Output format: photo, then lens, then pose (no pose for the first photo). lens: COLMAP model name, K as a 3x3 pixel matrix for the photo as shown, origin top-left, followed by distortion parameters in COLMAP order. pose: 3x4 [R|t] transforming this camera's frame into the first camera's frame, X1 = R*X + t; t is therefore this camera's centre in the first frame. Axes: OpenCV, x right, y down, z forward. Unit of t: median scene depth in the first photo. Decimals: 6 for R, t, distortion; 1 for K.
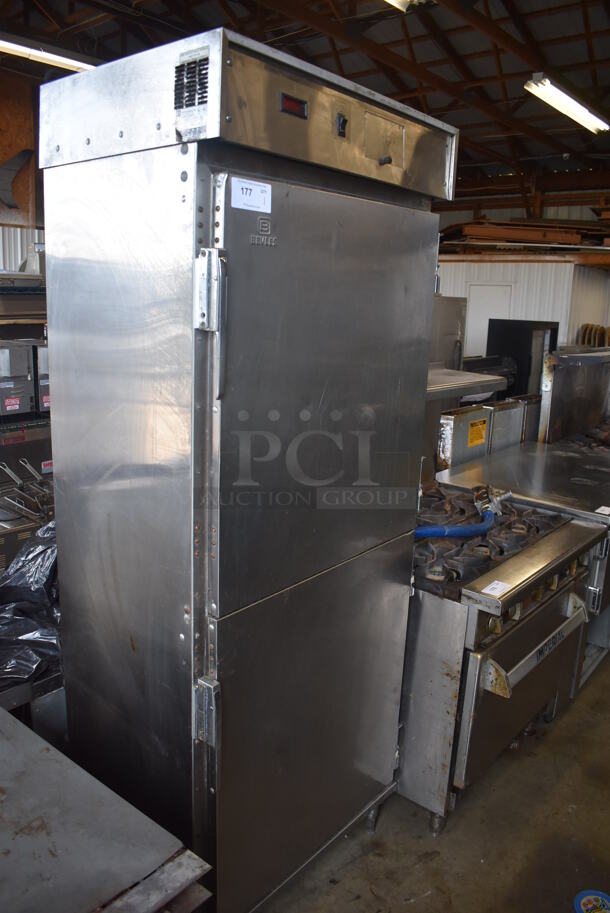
lens RADIAL K [[706.4, 0, 308.8], [0, 706.4, 457.1], [0, 0, 1]] dist [-0.093873, 0.008180]
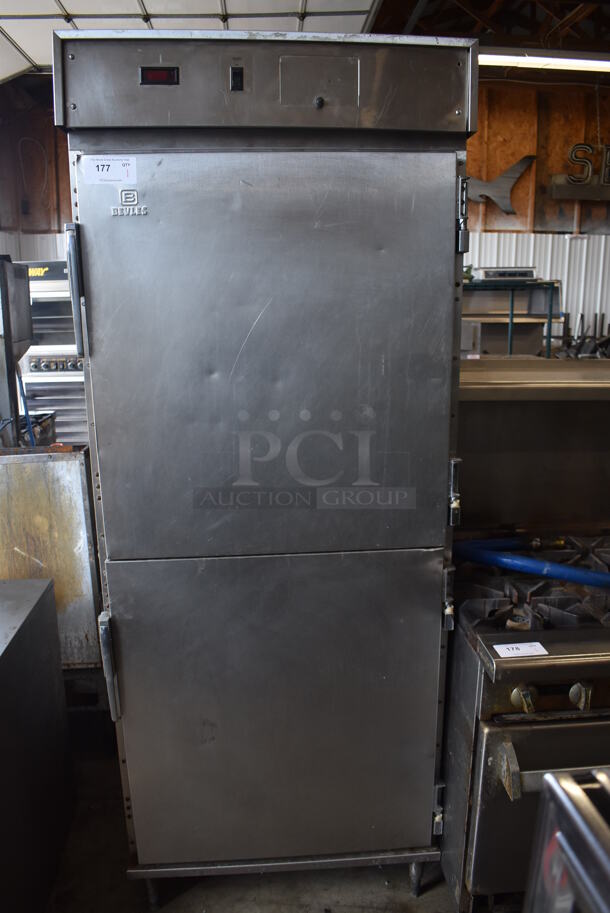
lens RADIAL K [[706.4, 0, 308.8], [0, 706.4, 457.1], [0, 0, 1]] dist [-0.093873, 0.008180]
pose [[0.692645, 0.124368, -0.710476, 0.641981], [-0.135241, 0.989946, 0.041442, -0.013465], [0.708486, 0.067381, 0.702501, 0.334158]]
